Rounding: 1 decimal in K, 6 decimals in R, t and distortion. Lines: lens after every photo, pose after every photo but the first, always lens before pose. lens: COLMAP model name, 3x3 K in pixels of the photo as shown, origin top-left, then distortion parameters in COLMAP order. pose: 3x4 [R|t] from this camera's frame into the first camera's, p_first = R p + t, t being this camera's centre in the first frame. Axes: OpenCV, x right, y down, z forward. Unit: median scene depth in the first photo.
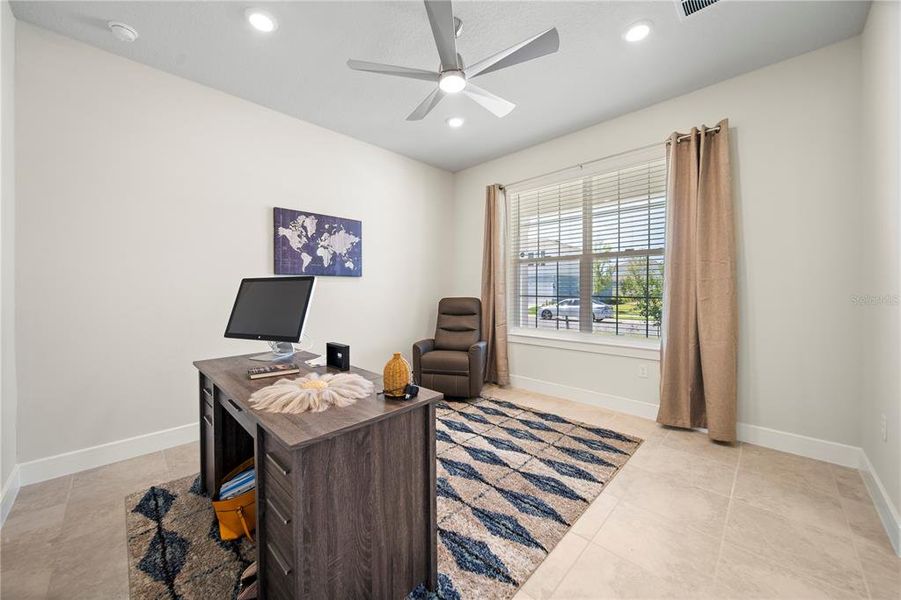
lens RADIAL K [[332.2, 0, 439.7], [0, 332.2, 290.2], [0, 0, 1]] dist [0.000113, -0.000011]
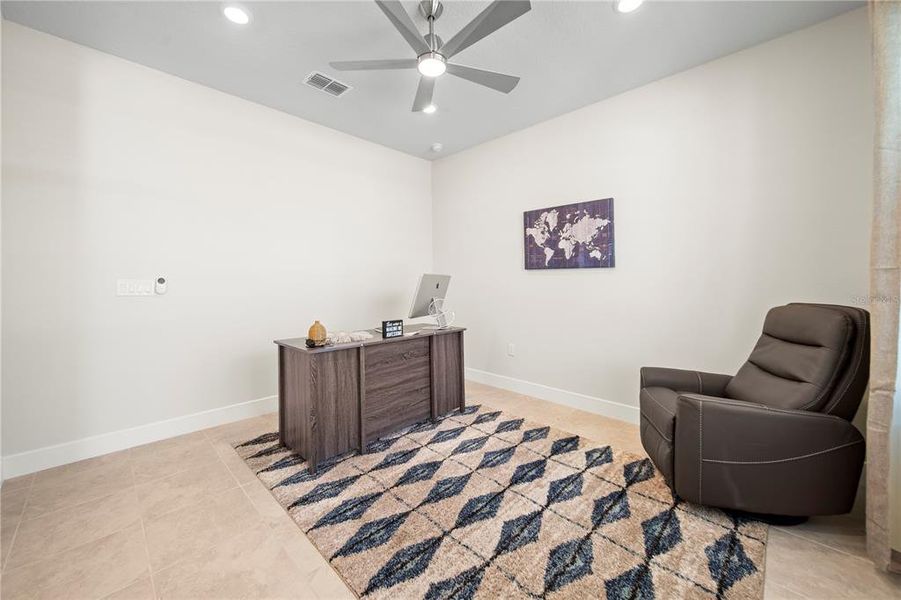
lens RADIAL K [[361.6, 0, 468.5], [0, 361.6, 285.6], [0, 0, 1]] dist [-0.000308, -0.000122]
pose [[0.012212, 0.020716, -0.999711, 0.709681], [-0.001971, 0.999784, 0.020694, -0.015700], [0.999923, 0.001717, 0.012250, 0.723542]]
